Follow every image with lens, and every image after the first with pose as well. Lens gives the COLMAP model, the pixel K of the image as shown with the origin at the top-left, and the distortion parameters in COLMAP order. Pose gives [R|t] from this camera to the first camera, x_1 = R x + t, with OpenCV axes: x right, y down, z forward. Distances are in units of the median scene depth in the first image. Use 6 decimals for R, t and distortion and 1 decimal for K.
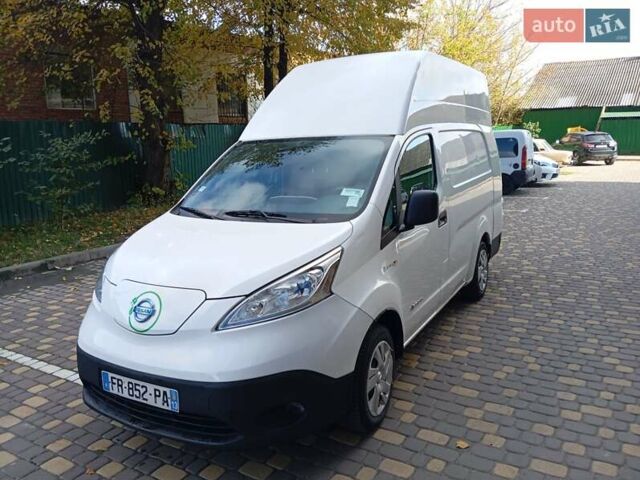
lens RADIAL K [[518.9, 0, 320.3], [0, 518.9, 236.0], [0, 0, 1]] dist [0.076596, -0.145791]
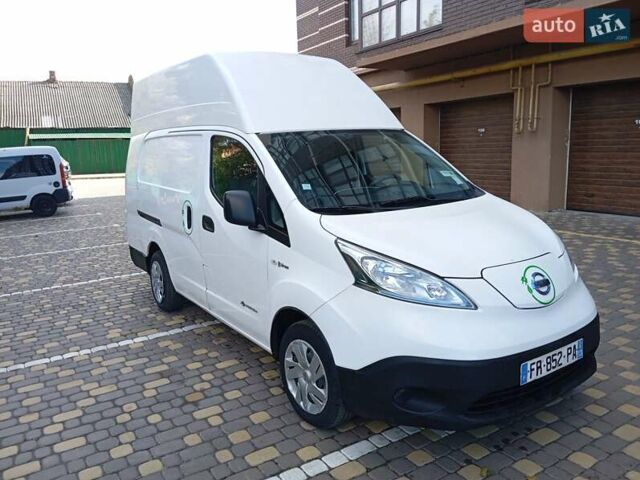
lens RADIAL K [[518.9, 0, 319.3], [0, 518.9, 241.2], [0, 0, 1]] dist [0.076596, -0.145791]
pose [[0.457720, -0.151572, 0.876081, -1.142610], [0.183806, 0.980207, 0.073556, -0.074863], [-0.869890, 0.127361, 0.476520, 0.709981]]
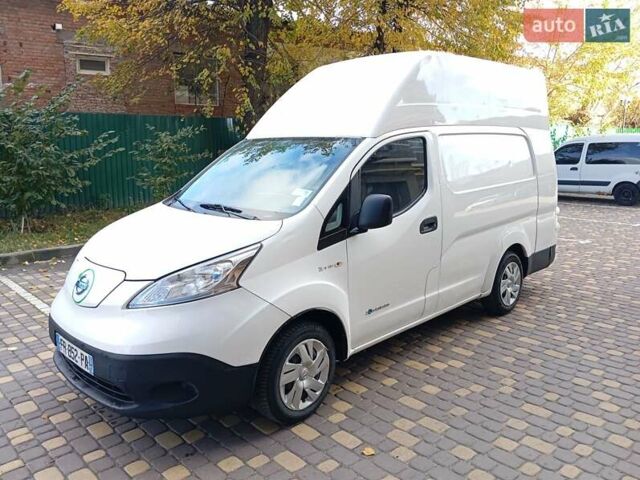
lens RADIAL K [[518.9, 0, 320.3], [0, 518.9, 236.7], [0, 0, 1]] dist [0.076596, -0.145791]
pose [[0.964156, 0.074956, -0.254529, 0.366357], [-0.072832, 0.997186, 0.017775, -0.017606], [0.255145, 0.001400, 0.966902, 0.014396]]
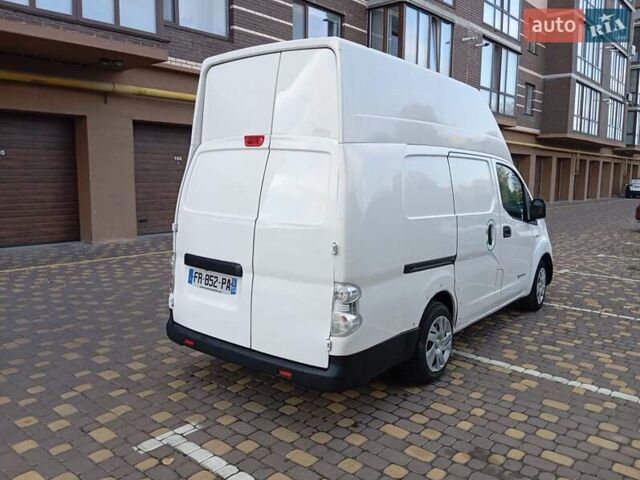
lens RADIAL K [[518.9, 0, 320.8], [0, 518.9, 241.1], [0, 0, 1]] dist [0.076596, -0.145791]
pose [[-0.988251, -0.013056, 0.152283, 0.144487], [0.034449, 0.951679, 0.305155, -0.549154], [-0.148908, 0.306816, -0.940048, 3.104640]]
